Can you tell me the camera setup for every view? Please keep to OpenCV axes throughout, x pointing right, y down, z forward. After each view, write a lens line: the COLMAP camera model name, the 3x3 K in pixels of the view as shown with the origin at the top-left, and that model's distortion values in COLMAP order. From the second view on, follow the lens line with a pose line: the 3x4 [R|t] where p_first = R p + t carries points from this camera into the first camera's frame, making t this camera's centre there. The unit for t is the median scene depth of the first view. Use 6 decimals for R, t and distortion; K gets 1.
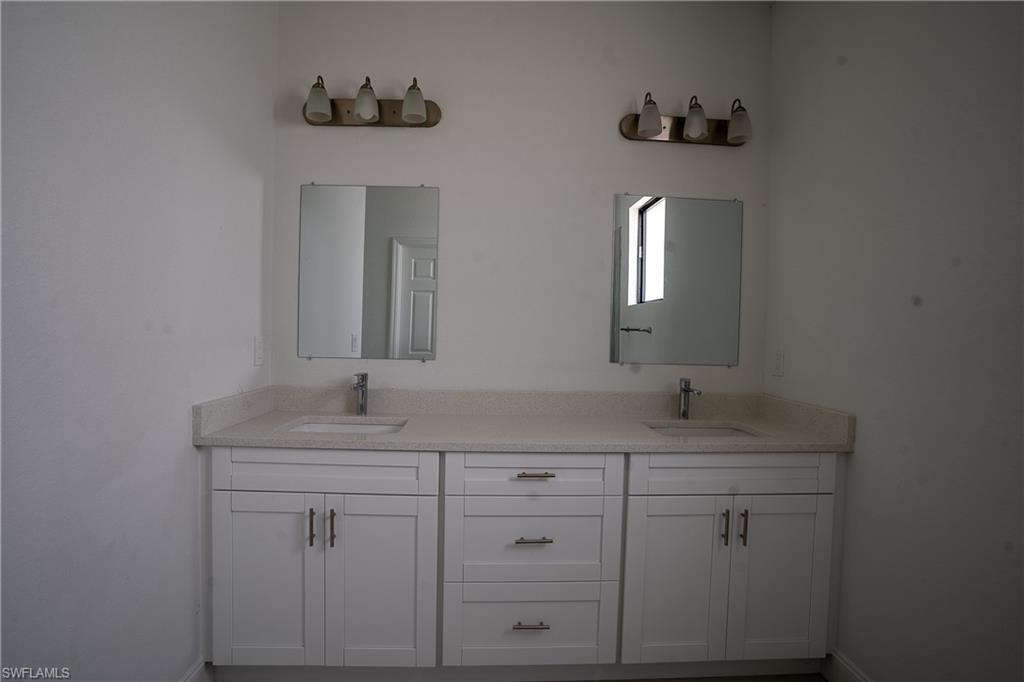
lens RADIAL K [[500.9, 0, 512.0], [0, 500.9, 341.0], [0, 0, 1]] dist [-0.078706, 0.039705]
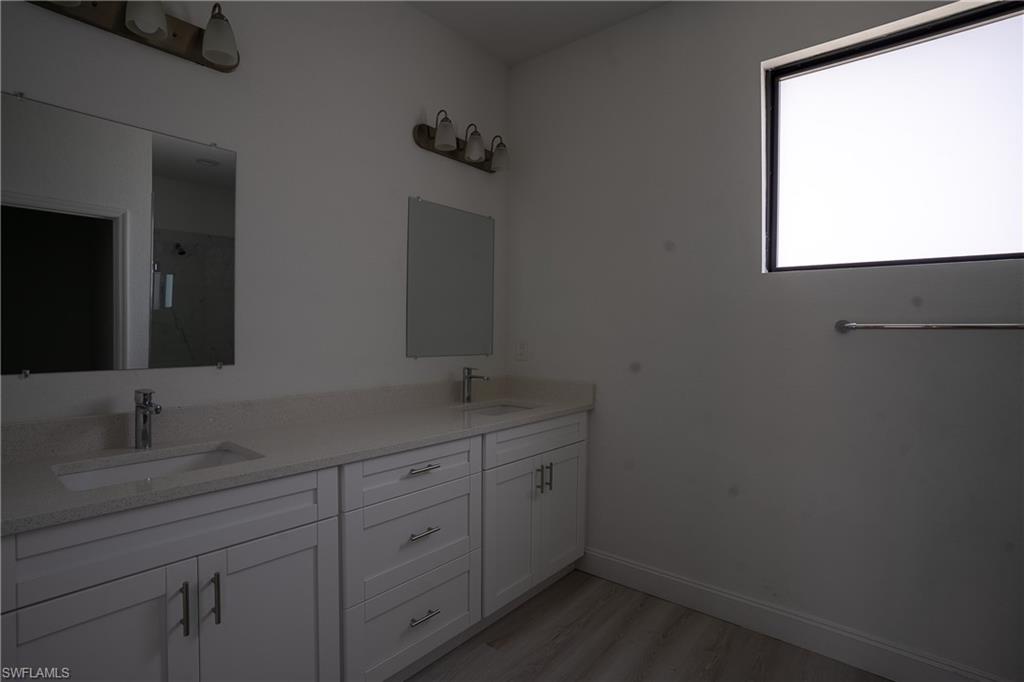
lens RADIAL K [[500.9, 0, 512.0], [0, 500.9, 341.0], [0, 0, 1]] dist [-0.078706, 0.039705]
pose [[0.676782, -0.029721, 0.735584, -0.555526], [0.020793, 0.999558, 0.021256, -0.011174], [-0.735890, 0.000909, 0.677100, 0.170421]]
